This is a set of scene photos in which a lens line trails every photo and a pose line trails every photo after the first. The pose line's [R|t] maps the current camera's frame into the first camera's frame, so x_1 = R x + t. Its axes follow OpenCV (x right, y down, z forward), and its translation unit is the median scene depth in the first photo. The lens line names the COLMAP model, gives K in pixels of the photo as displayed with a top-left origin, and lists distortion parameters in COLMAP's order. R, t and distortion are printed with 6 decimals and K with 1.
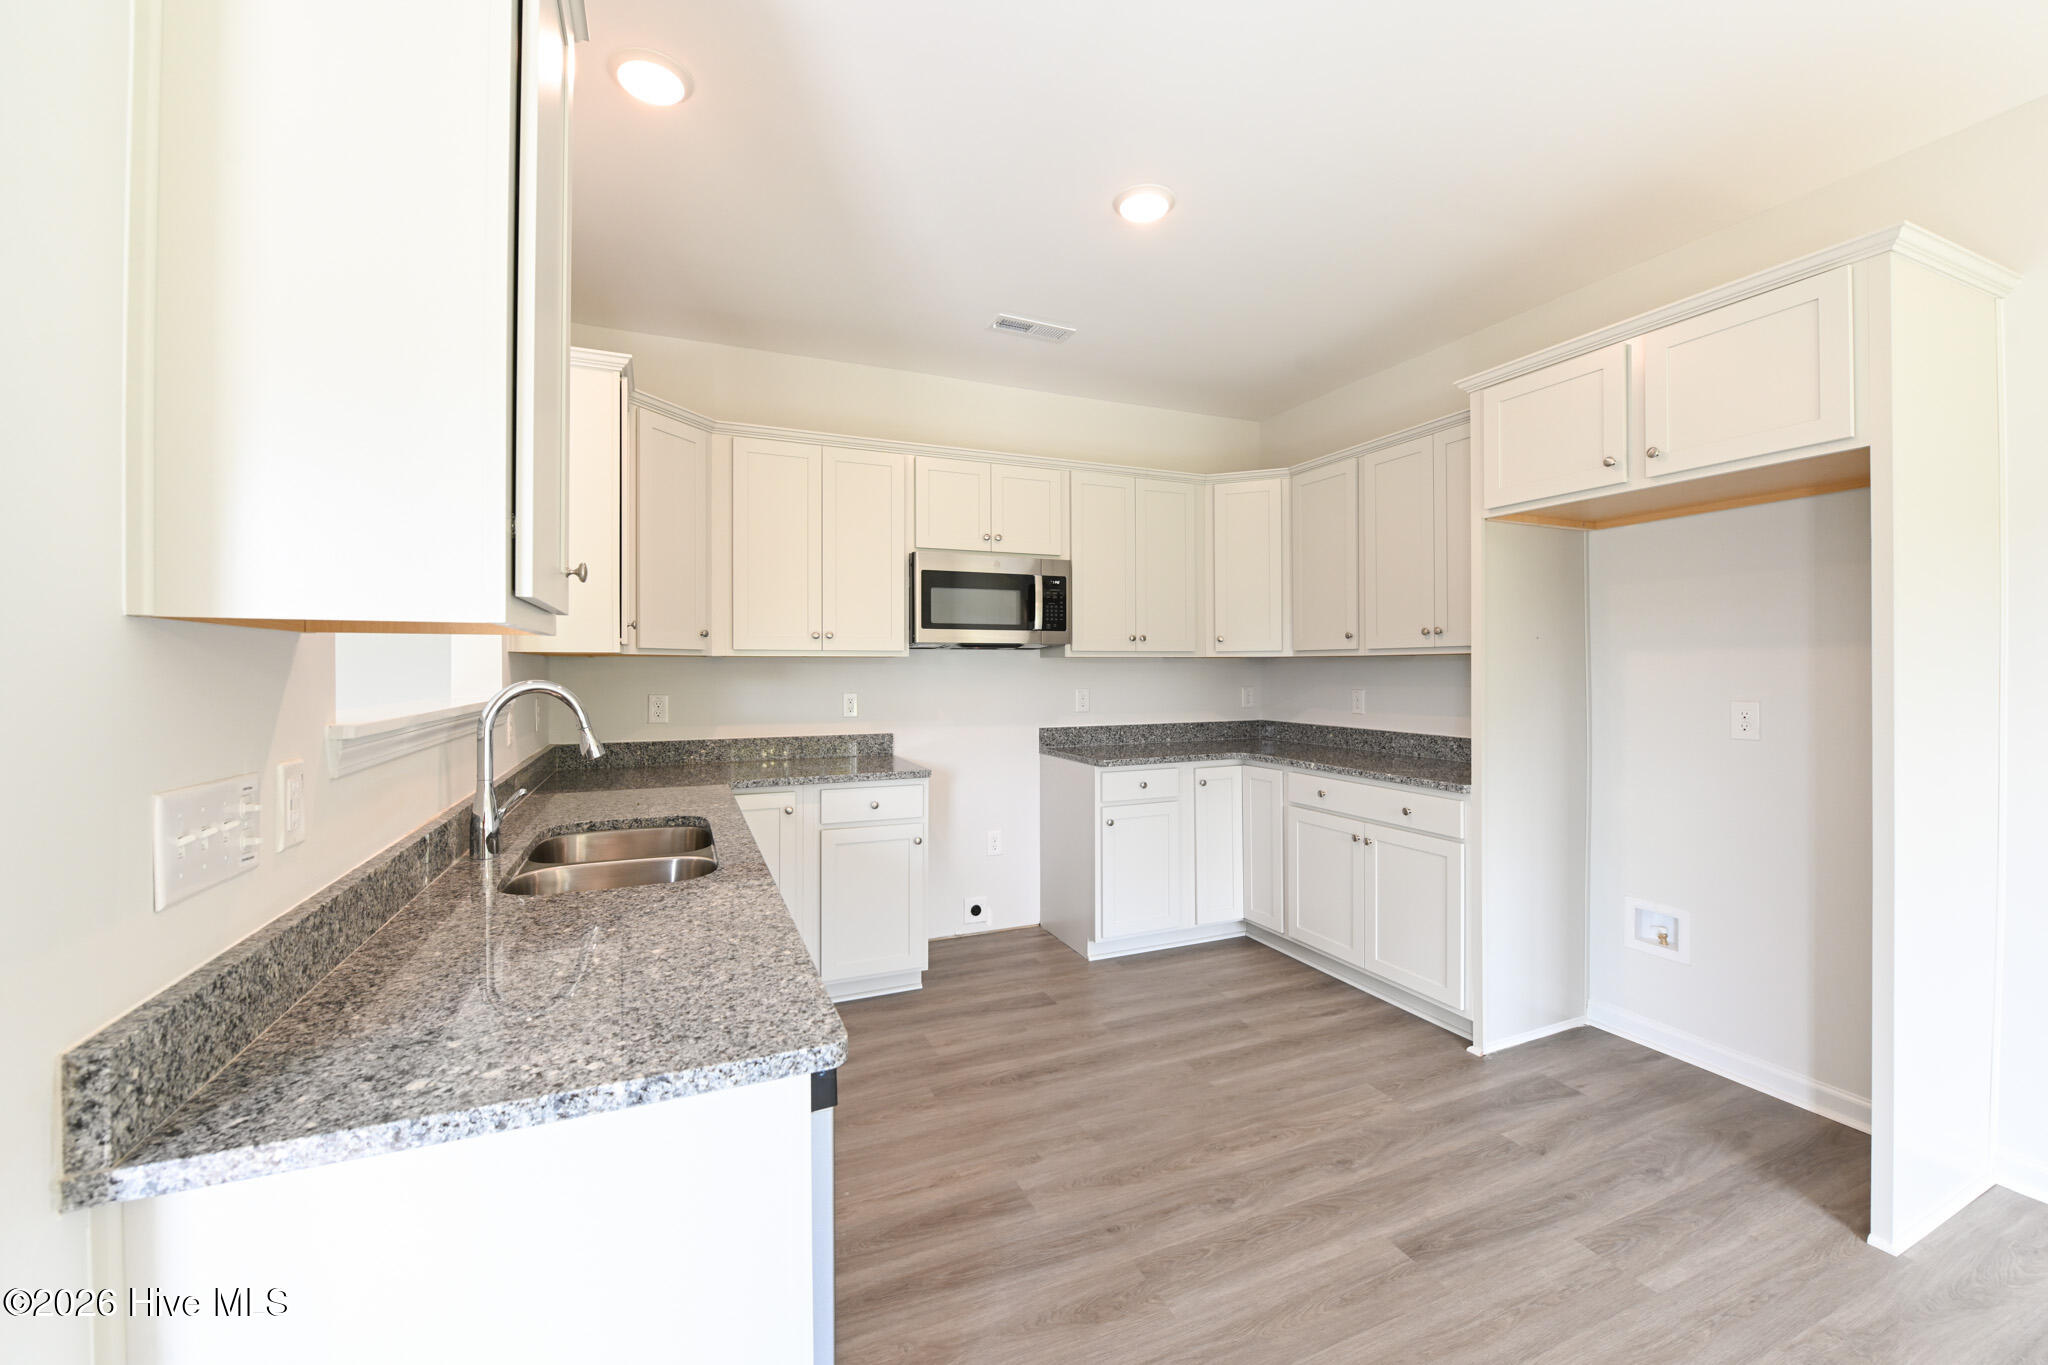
lens RADIAL K [[808.5, 0, 1023.7], [0, 808.5, 669.3], [0, 0, 1]] dist [-0.005171, -0.000001]
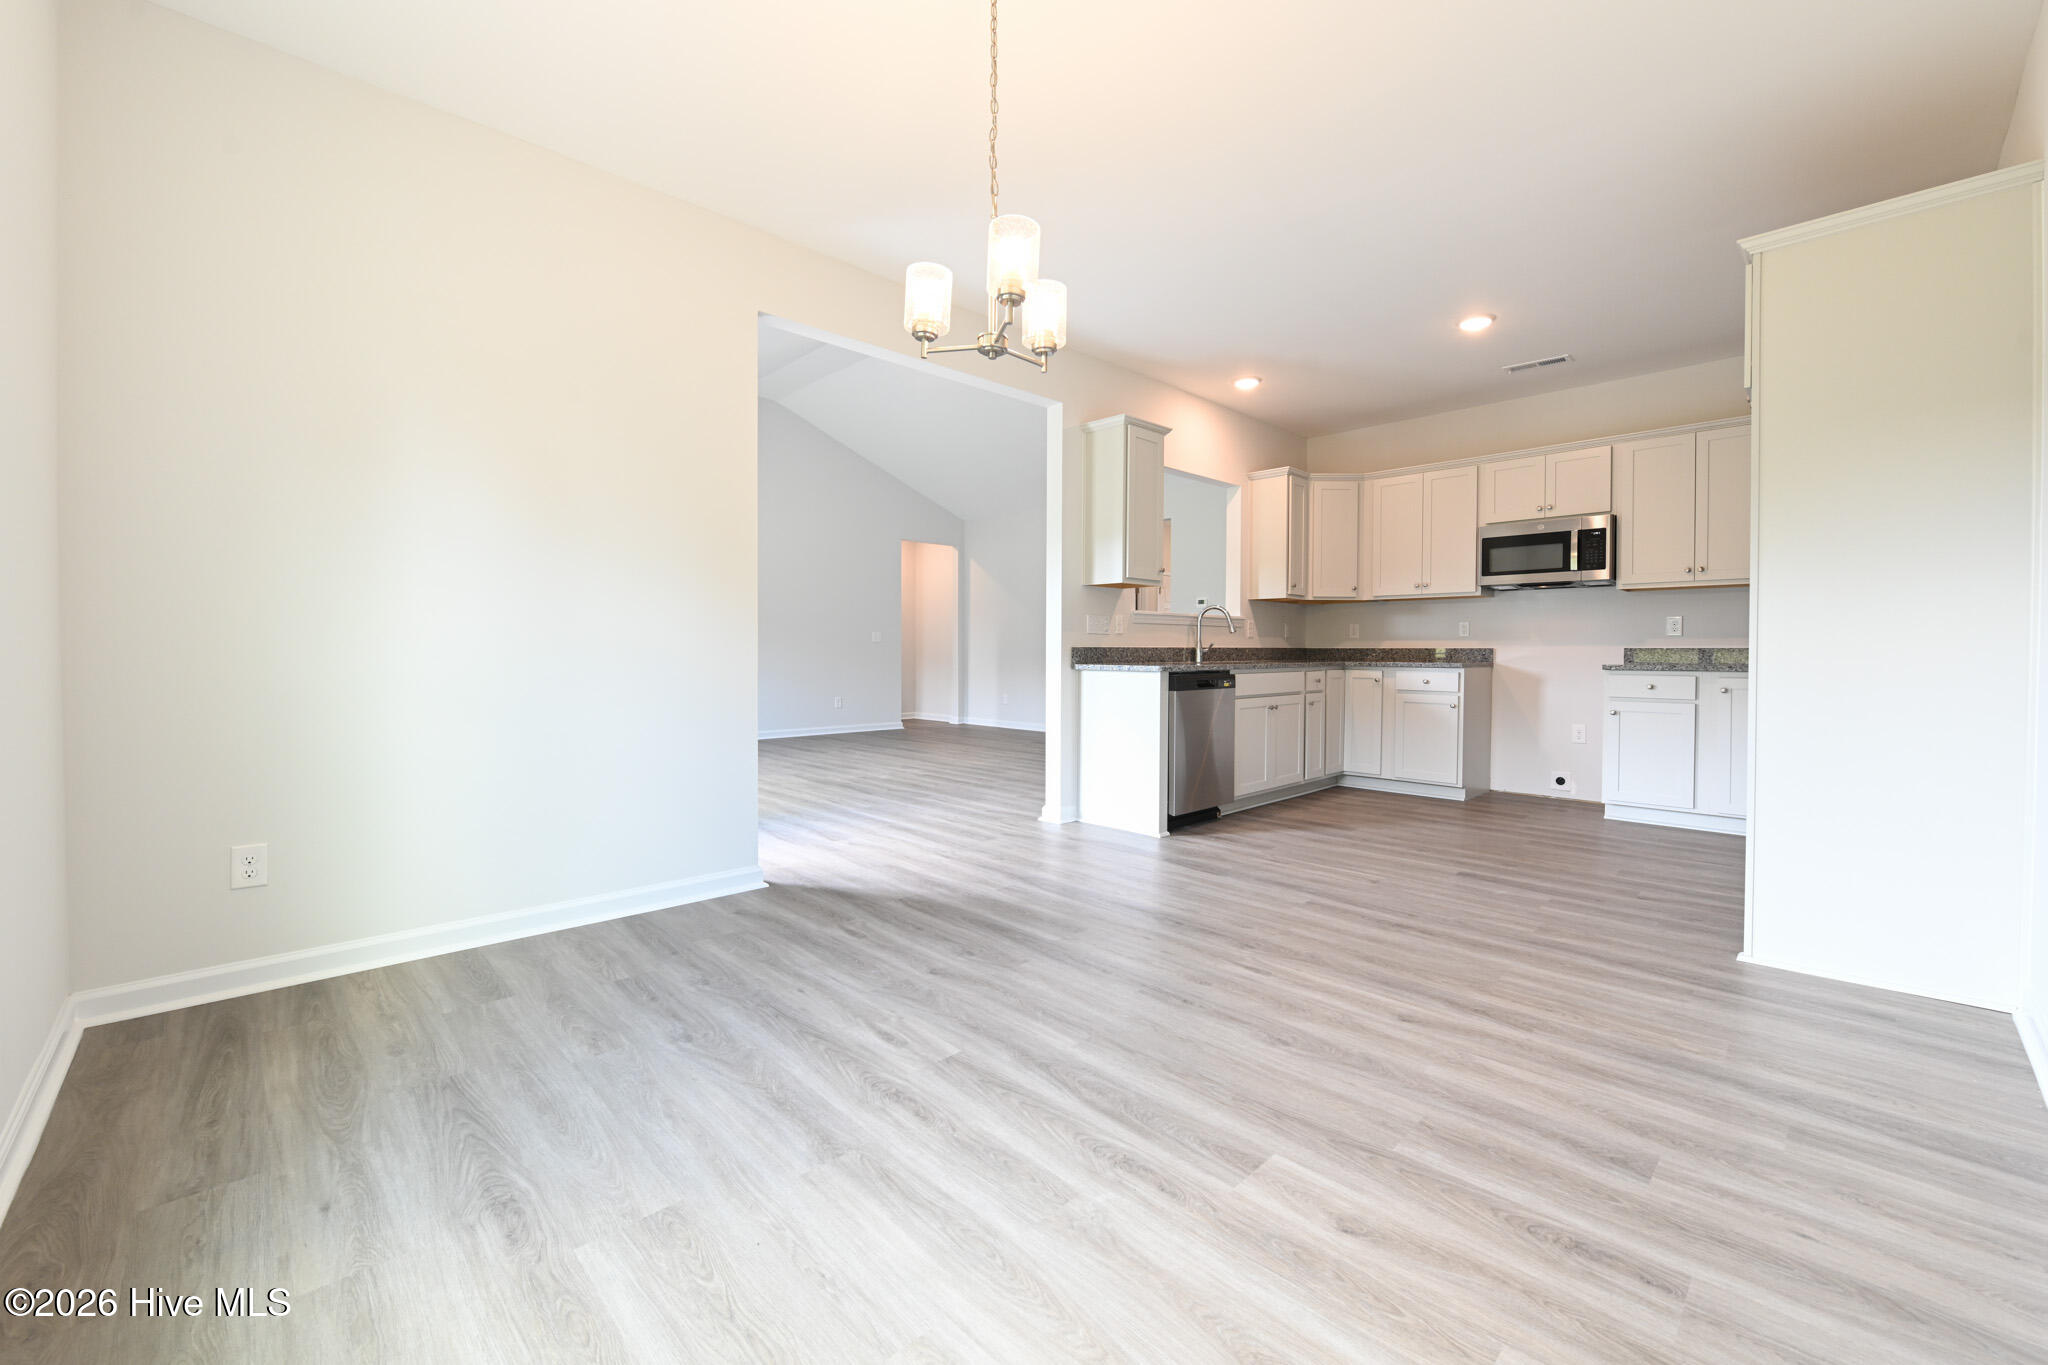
lens RADIAL K [[823.6, 0, 1024.0], [0, 823.6, 664.7], [0, 0, 1]] dist [-0.007911, -0.000014]
pose [[0.356608, 0.019207, -0.934057, 1.035535], [-0.004399, 0.999812, 0.018880, 0.092802], [0.934244, -0.002624, 0.356625, -0.381187]]
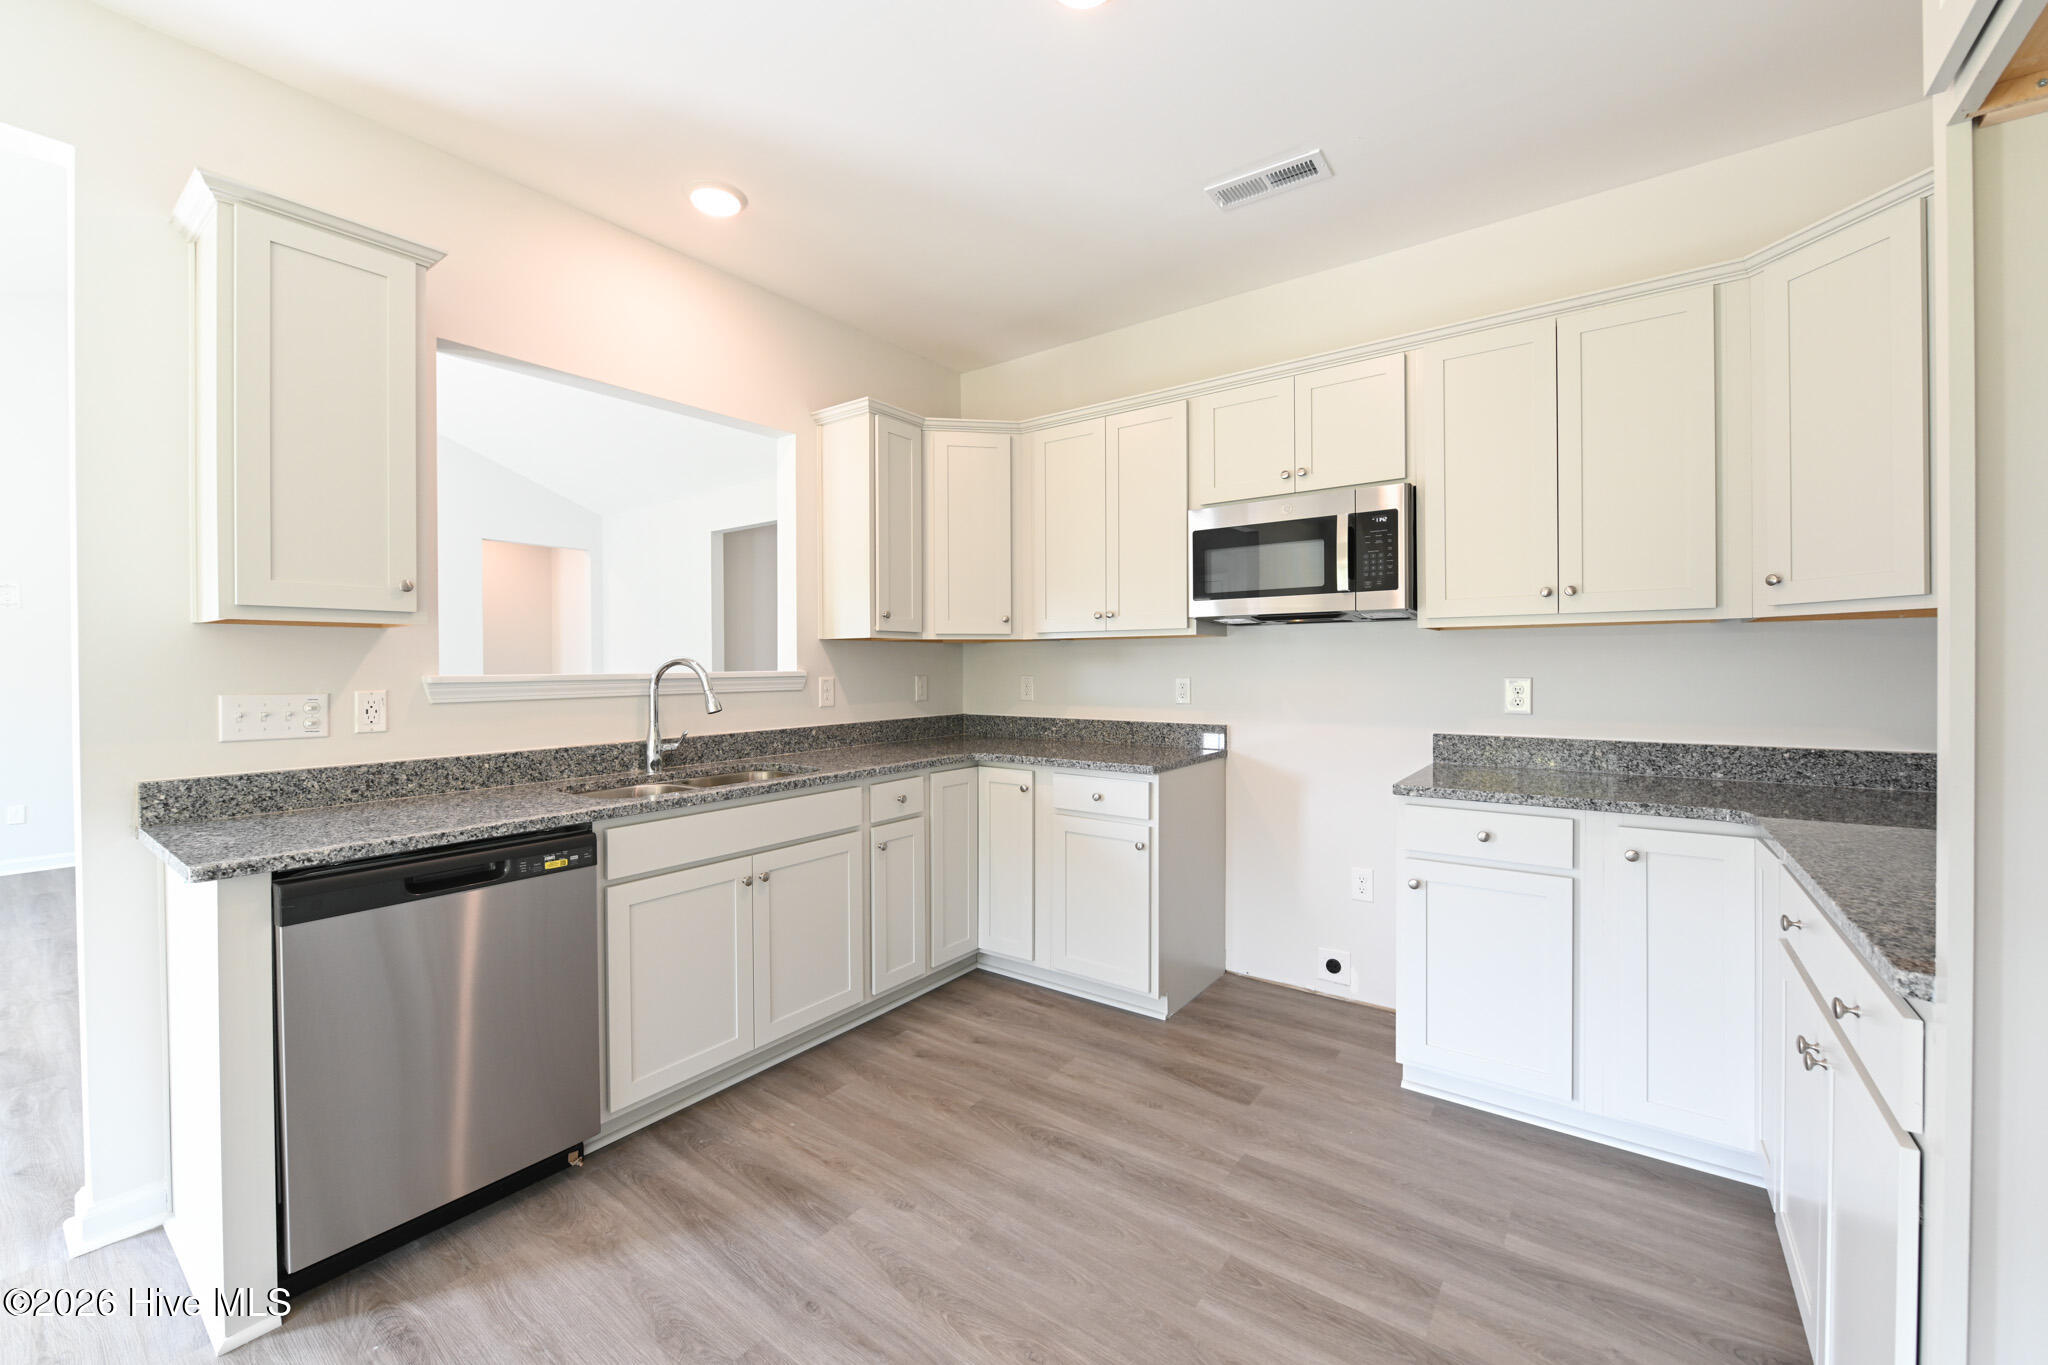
lens RADIAL K [[808.5, 0, 1023.7], [0, 808.5, 669.3], [0, 0, 1]] dist [-0.005171, -0.000001]
pose [[0.503347, 0.005448, -0.864067, 0.515443], [0.004529, 0.999950, 0.008943, 0.012523], [0.864073, -0.008415, 0.503297, 0.421557]]
